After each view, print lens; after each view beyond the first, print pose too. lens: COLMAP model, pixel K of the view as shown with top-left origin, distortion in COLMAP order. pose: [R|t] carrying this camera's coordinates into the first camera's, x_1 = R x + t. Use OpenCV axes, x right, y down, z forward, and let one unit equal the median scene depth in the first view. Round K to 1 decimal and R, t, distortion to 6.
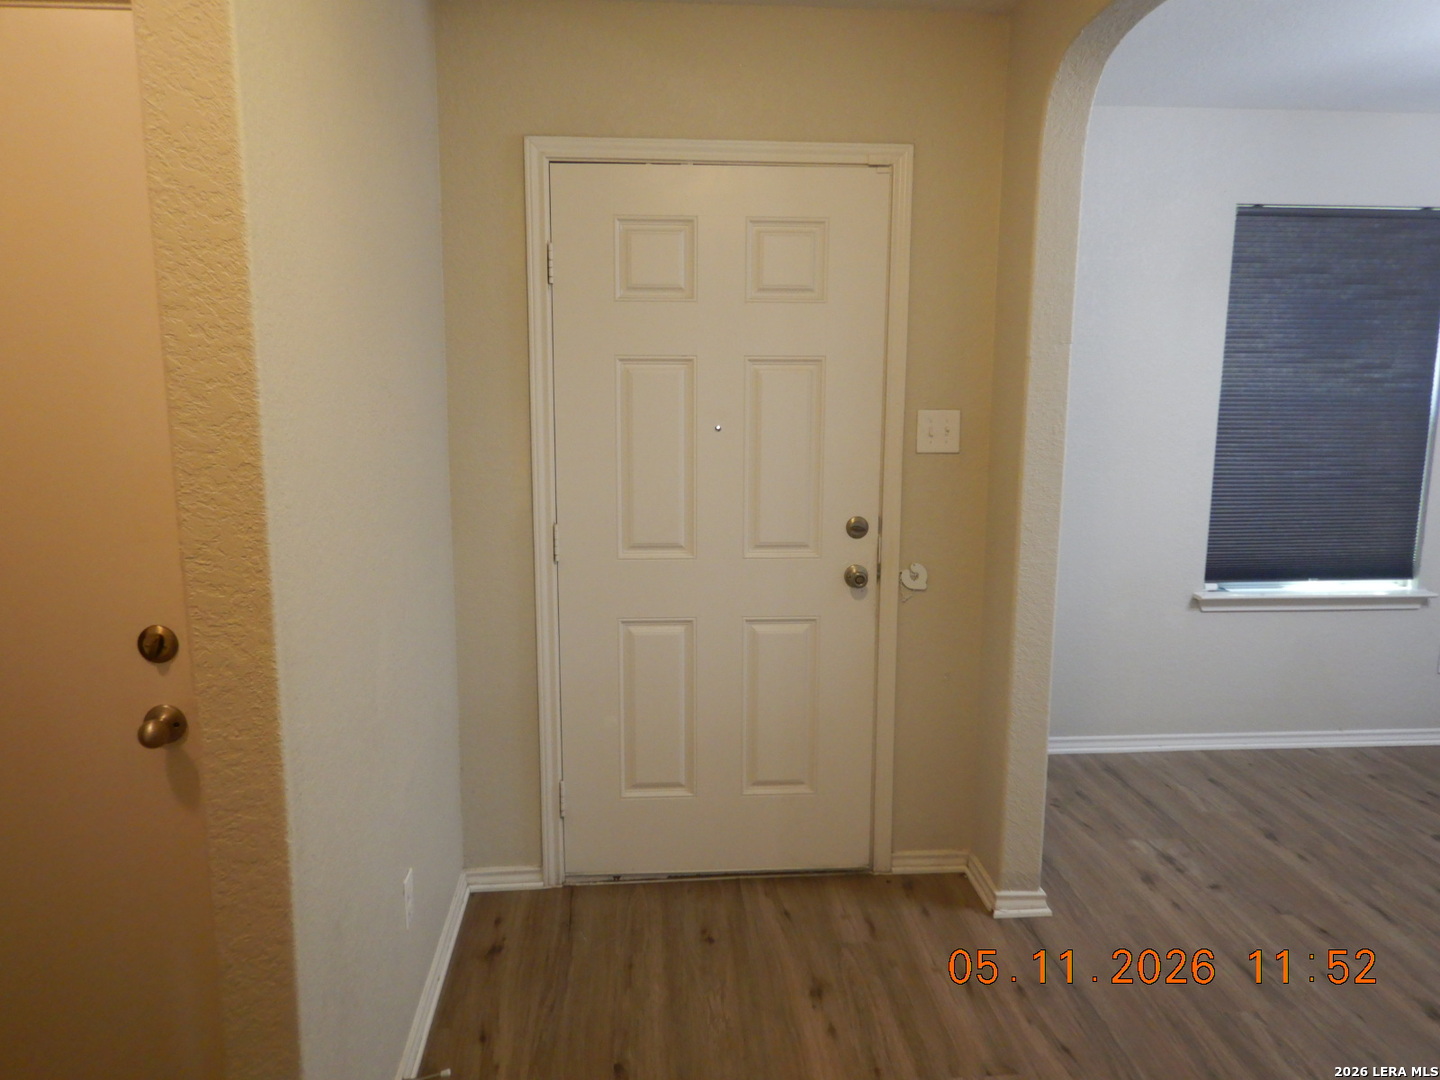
lens RADIAL K [[1028.8, 0, 717.7], [0, 1028.8, 525.1], [0, 0, 1]] dist [0.006545, -0.000419]
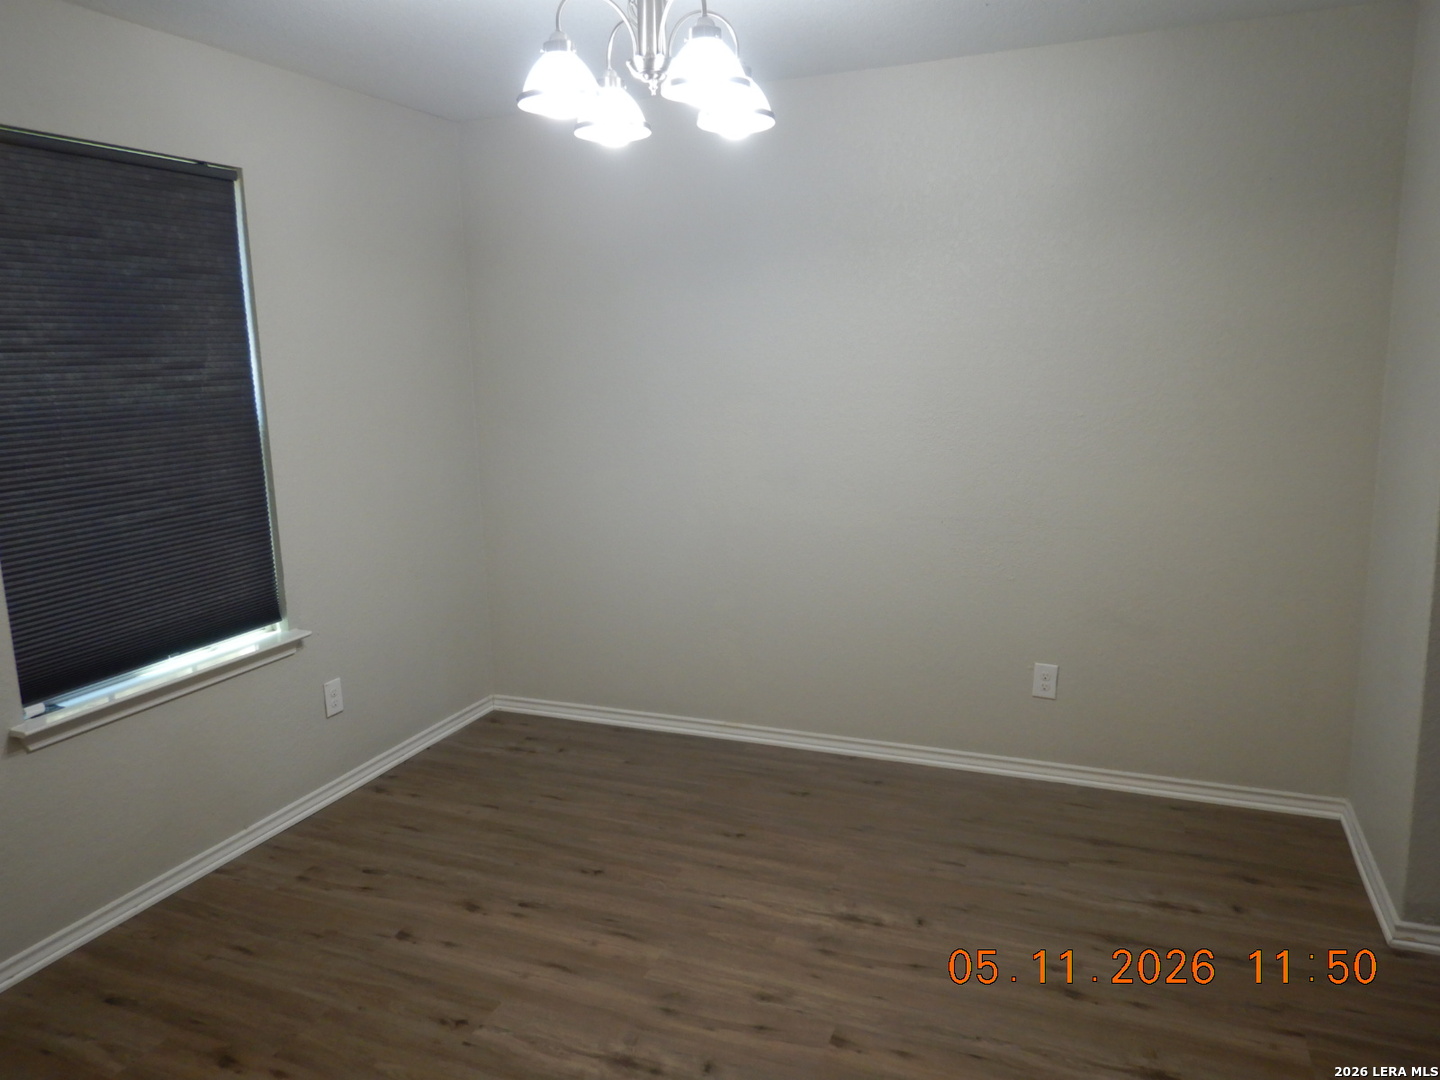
lens RADIAL K [[1028.8, 0, 706.9], [0, 1028.8, 538.6], [0, 0, 1]] dist [0.006545, -0.000419]
pose [[0.460035, -0.180407, 0.869379, 0.127266], [0.163193, 0.979640, 0.116934, -0.055013], [-0.872775, 0.088083, 0.480110, 0.307826]]
